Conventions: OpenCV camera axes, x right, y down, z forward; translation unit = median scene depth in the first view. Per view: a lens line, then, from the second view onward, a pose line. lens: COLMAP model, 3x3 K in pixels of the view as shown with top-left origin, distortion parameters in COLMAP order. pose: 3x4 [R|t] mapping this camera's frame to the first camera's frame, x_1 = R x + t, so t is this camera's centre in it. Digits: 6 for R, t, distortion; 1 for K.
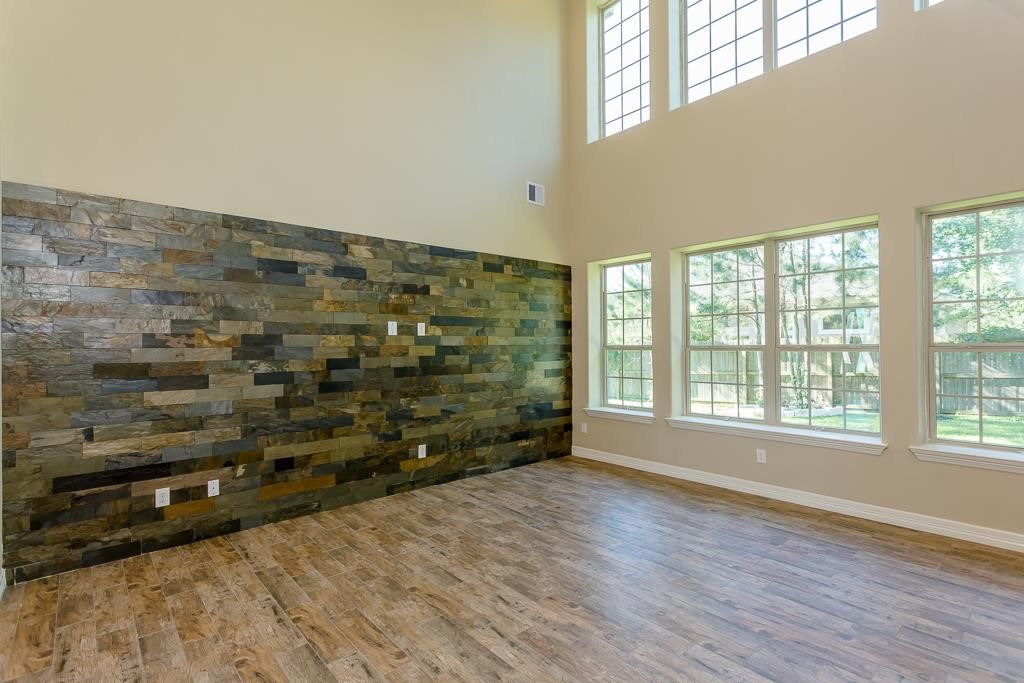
lens RADIAL K [[488.8, 0, 506.4], [0, 488.8, 342.3], [0, 0, 1]] dist [0.004067, 0.000504]
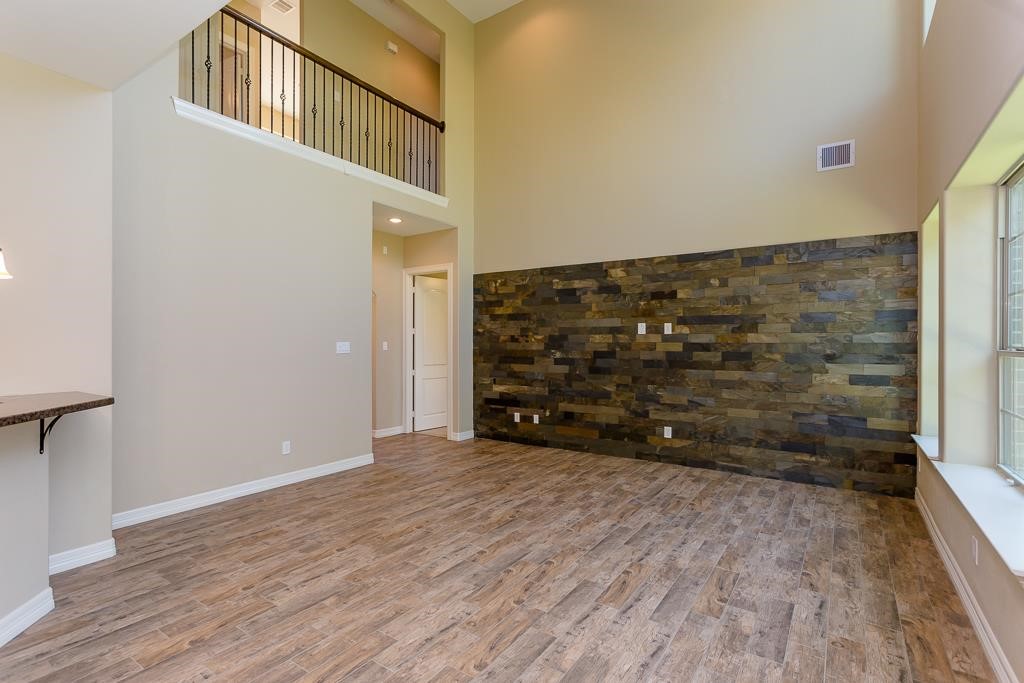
lens RADIAL K [[488.8, 0, 515.1], [0, 488.8, 340.4], [0, 0, 1]] dist [0.004067, 0.000504]
pose [[0.259020, 0.005499, -0.965856, 1.035094], [0.002359, 0.999977, 0.006326, -0.007658], [0.965869, -0.003917, 0.259001, 0.407292]]
